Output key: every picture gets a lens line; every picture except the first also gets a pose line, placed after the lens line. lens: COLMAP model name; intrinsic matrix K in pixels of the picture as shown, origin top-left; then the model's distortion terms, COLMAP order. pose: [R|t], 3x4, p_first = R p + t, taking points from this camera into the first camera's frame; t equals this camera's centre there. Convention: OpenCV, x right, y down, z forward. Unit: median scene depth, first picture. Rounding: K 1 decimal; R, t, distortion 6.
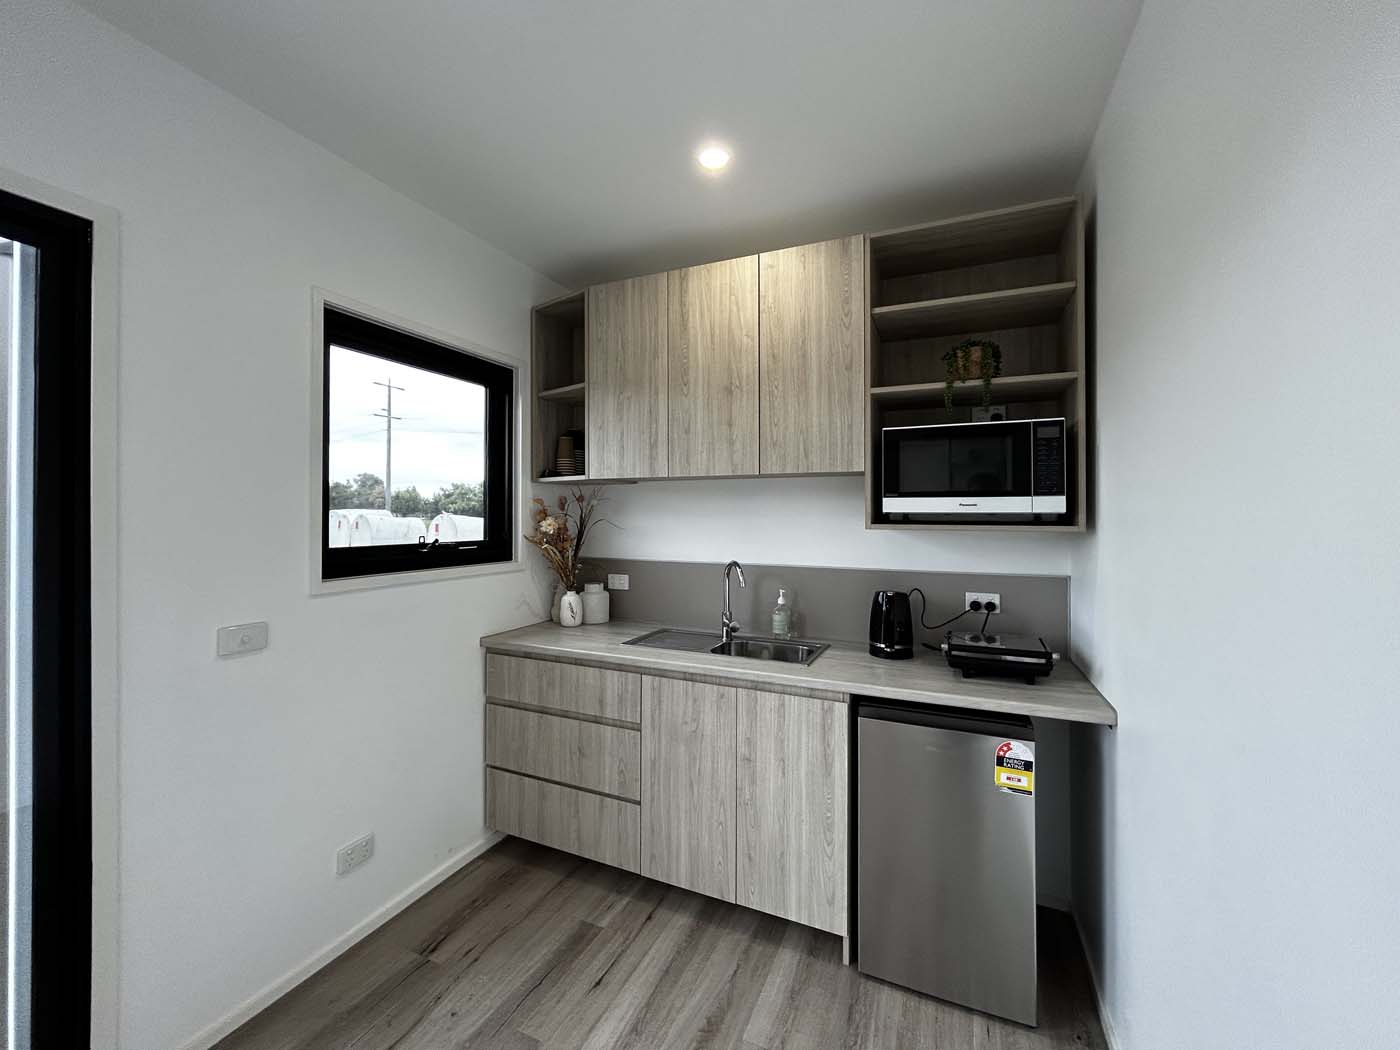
lens RADIAL K [[569.0, 0, 725.8], [0, 569.0, 523.1], [0, 0, 1]] dist [-0.048769, 0.032678]
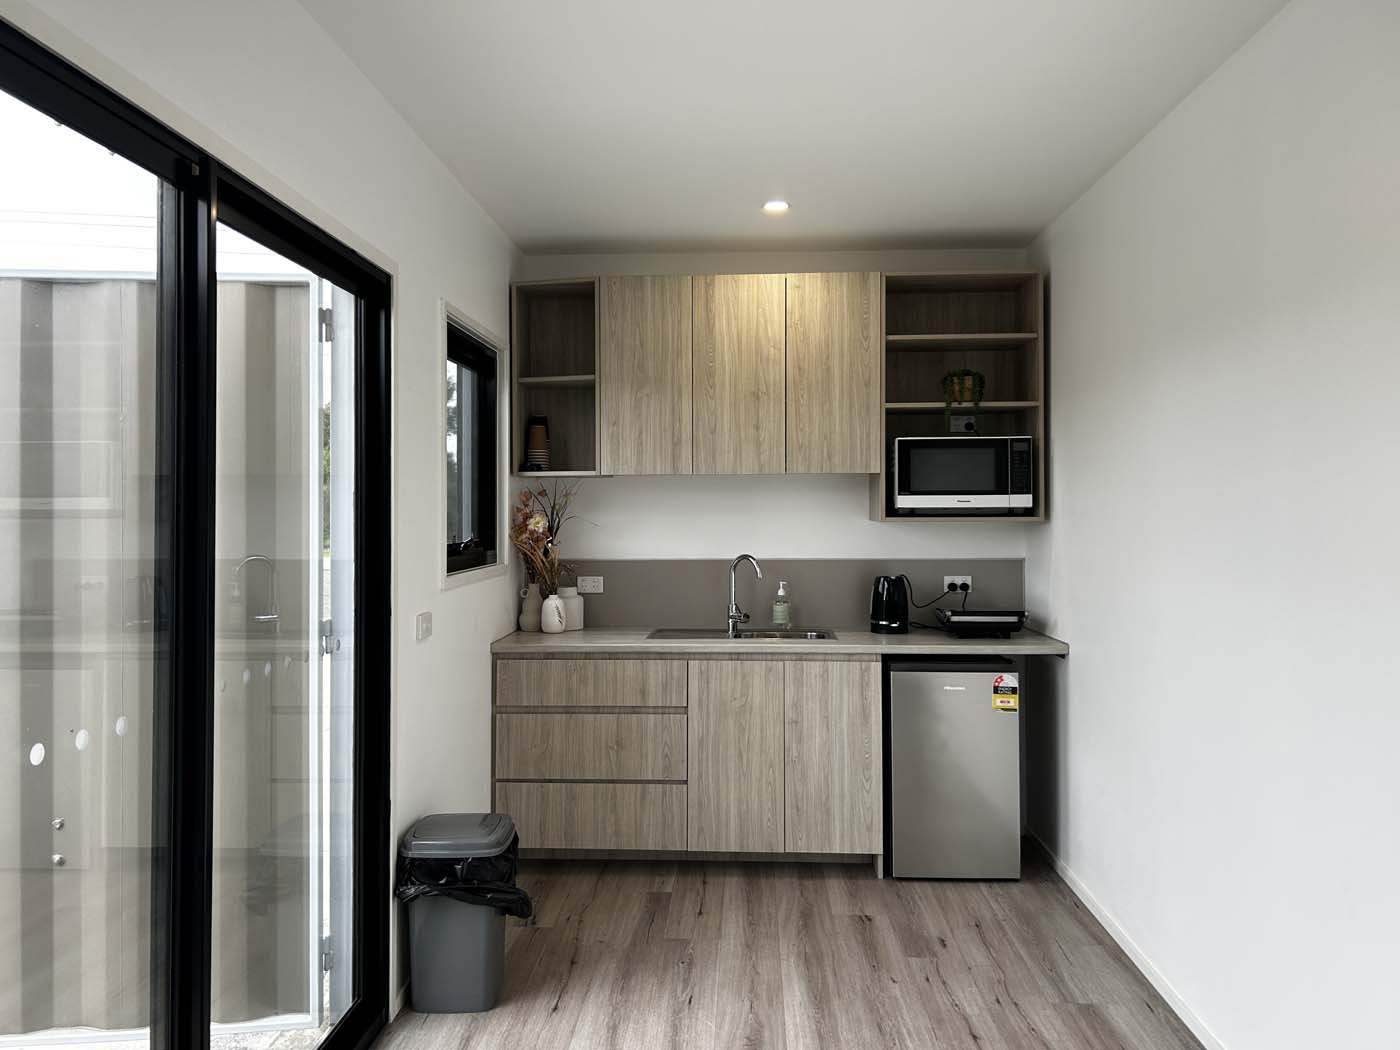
lens RADIAL K [[1081.8, 0, 695.9], [0, 1081.8, 549.9], [0, 0, 1]] dist [-0.000688, 0.002341]
pose [[0.935802, -0.020116, 0.351951, -0.881720], [0.012414, 0.999632, 0.024126, 0.010002], [-0.352307, -0.018208, 0.935708, -0.949354]]
